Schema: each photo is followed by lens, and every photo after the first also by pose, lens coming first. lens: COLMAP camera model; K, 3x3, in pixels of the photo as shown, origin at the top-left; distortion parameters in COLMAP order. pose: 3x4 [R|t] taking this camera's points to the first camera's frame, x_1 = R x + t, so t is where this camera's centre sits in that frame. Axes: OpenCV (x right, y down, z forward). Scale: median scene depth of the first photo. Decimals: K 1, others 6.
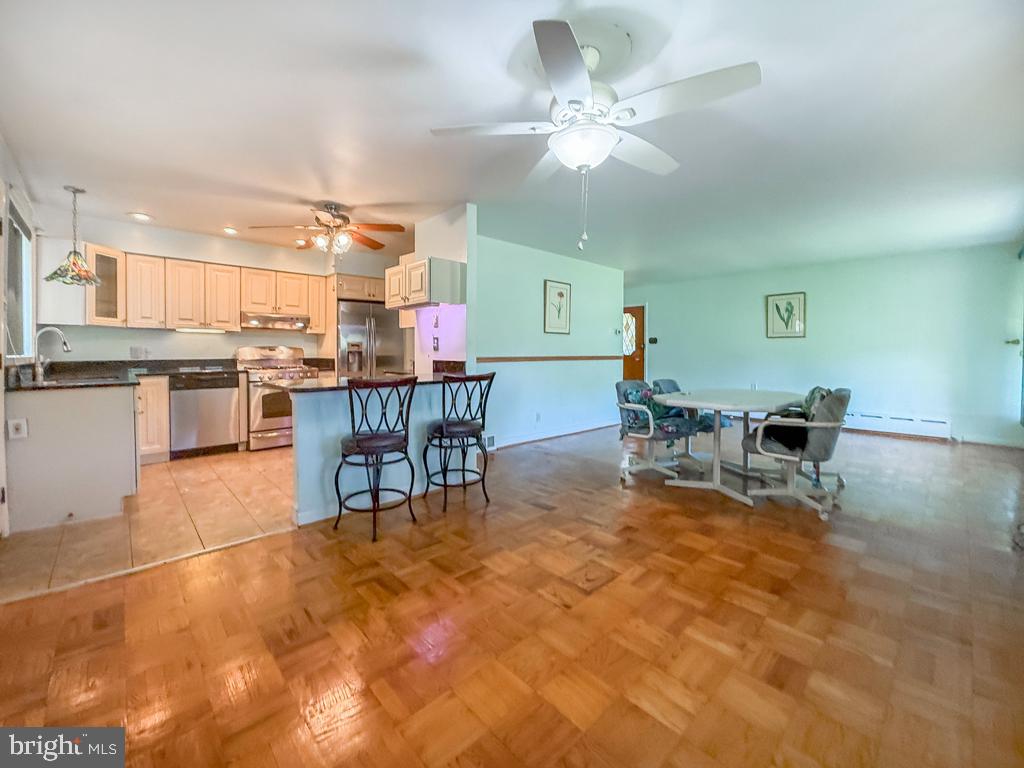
lens RADIAL K [[421.3, 0, 498.0], [0, 421.3, 358.8], [0, 0, 1]] dist [-0.001258, 0.000757]
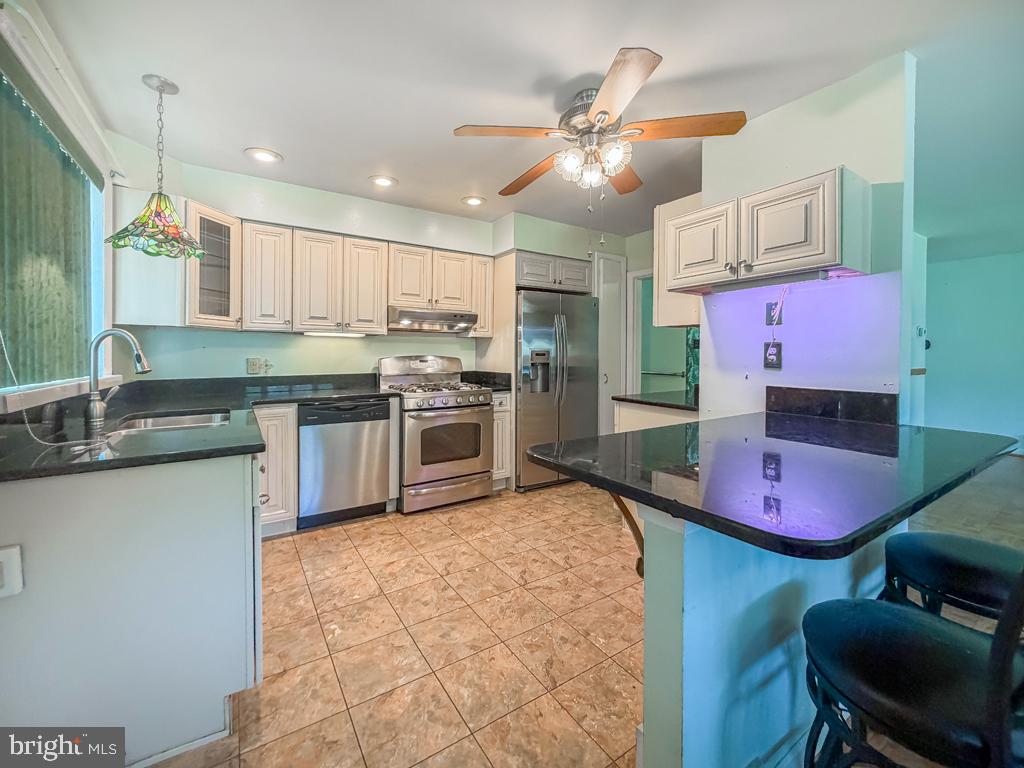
lens RADIAL K [[421.3, 0, 509.1], [0, 421.3, 355.1], [0, 0, 1]] dist [-0.001258, 0.000757]
pose [[0.987149, 0.000267, -0.159803, -0.319380], [-0.002945, 0.999859, -0.016523, -0.022217], [0.159776, 0.016781, 0.987011, 0.367423]]
